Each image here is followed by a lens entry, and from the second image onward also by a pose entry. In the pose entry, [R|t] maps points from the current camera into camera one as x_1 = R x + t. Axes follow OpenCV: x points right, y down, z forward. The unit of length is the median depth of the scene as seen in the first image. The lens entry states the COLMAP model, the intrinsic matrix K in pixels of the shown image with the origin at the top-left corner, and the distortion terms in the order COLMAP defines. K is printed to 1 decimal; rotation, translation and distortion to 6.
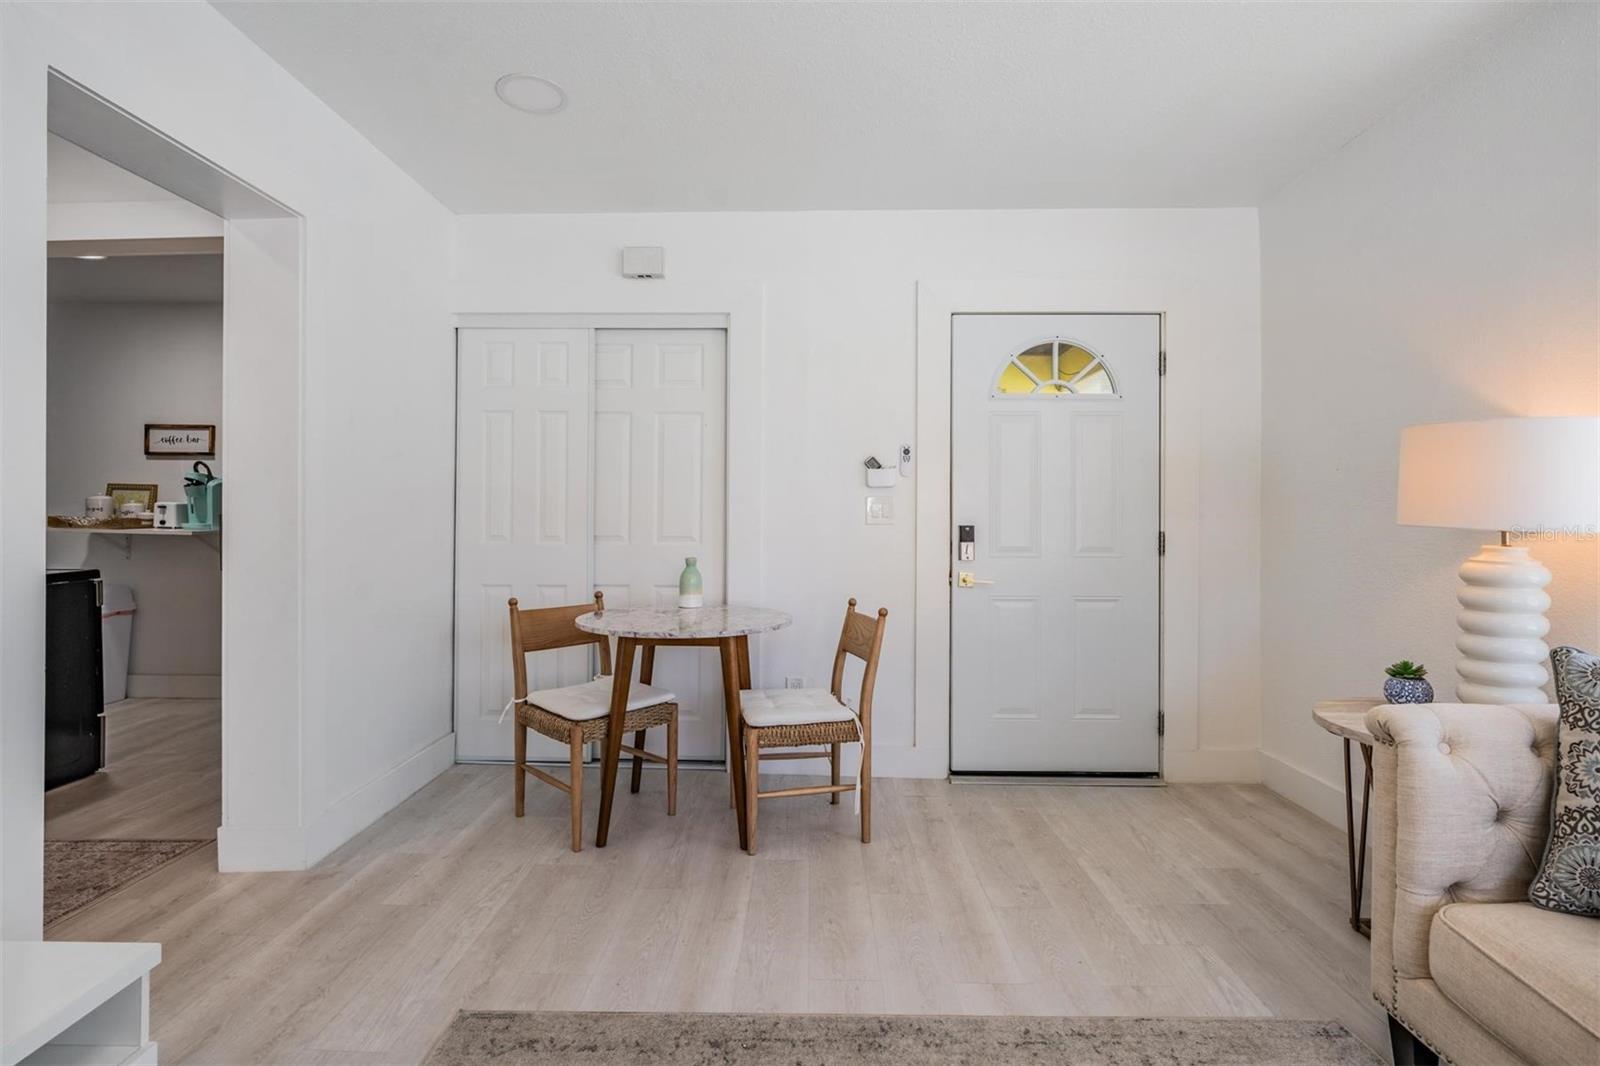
lens RADIAL K [[731.8, 0, 770.0], [0, 731.8, 527.3], [0, 0, 1]] dist [0.002342, -0.000887]
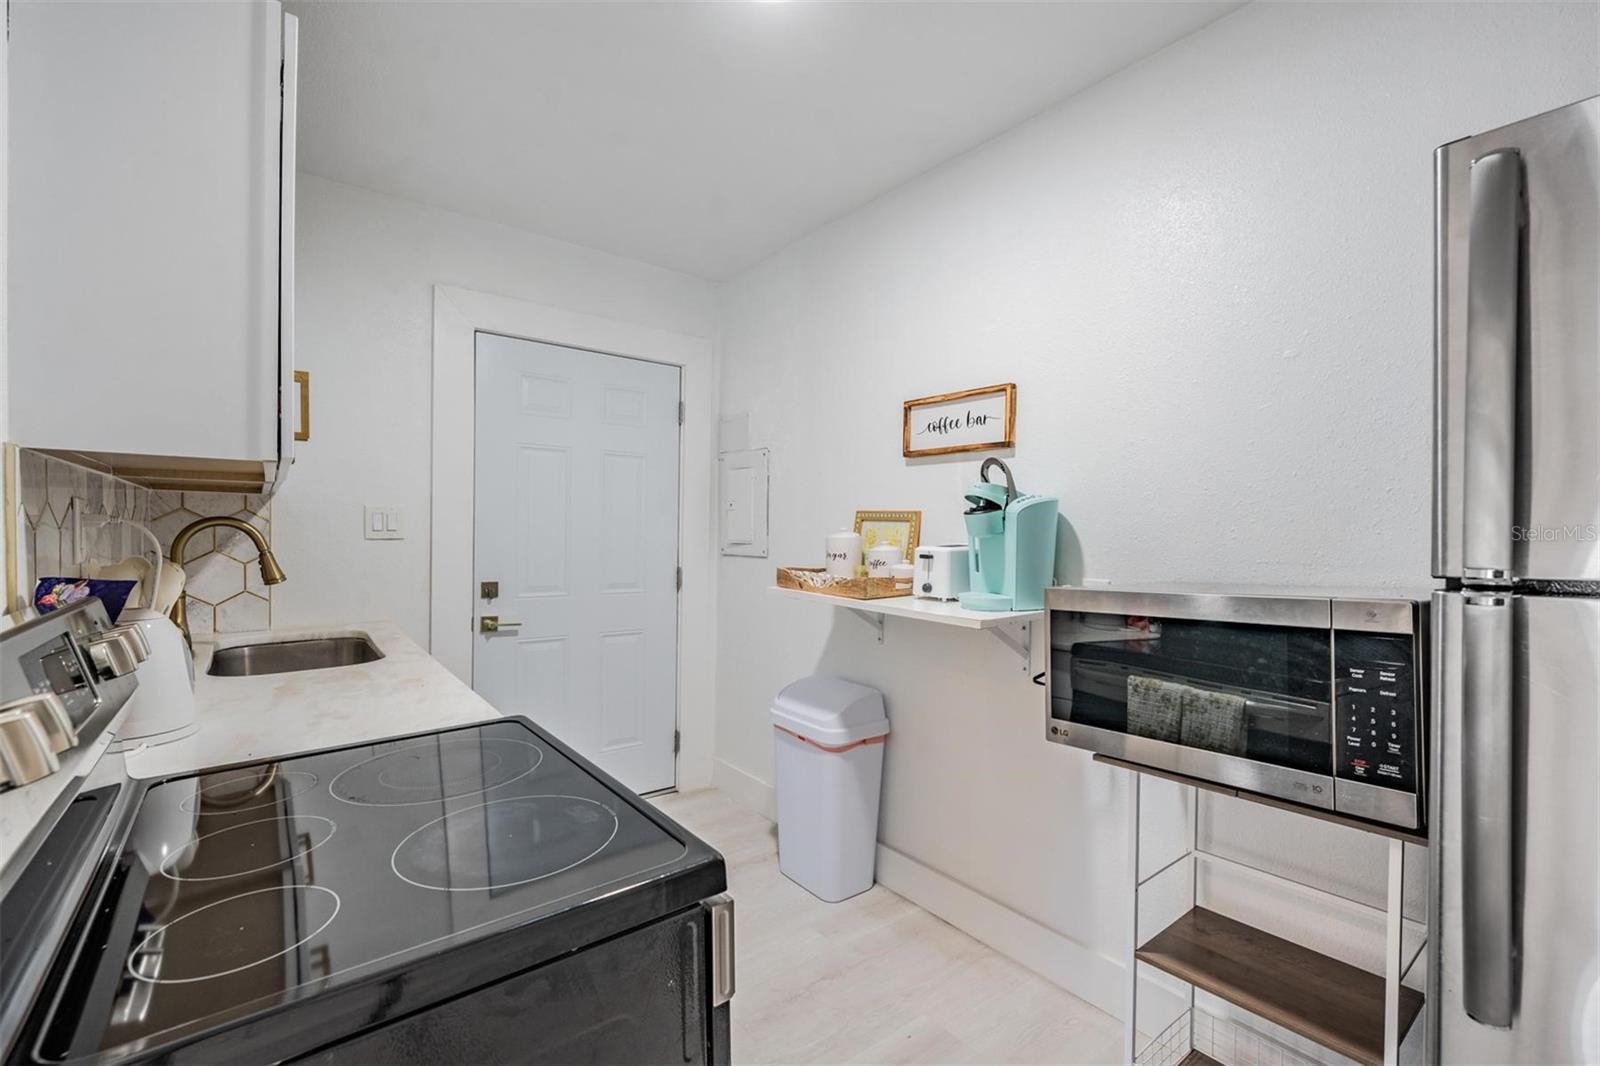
lens RADIAL K [[692.4, 0, 795.2], [0, 692.4, 532.2], [0, 0, 1]] dist [-0.000146, -0.000003]
pose [[0.632041, 0.002427, -0.774931, -0.667040], [-0.012938, 0.999889, -0.007420, -0.050317], [0.774827, 0.014716, 0.632002, 0.809431]]
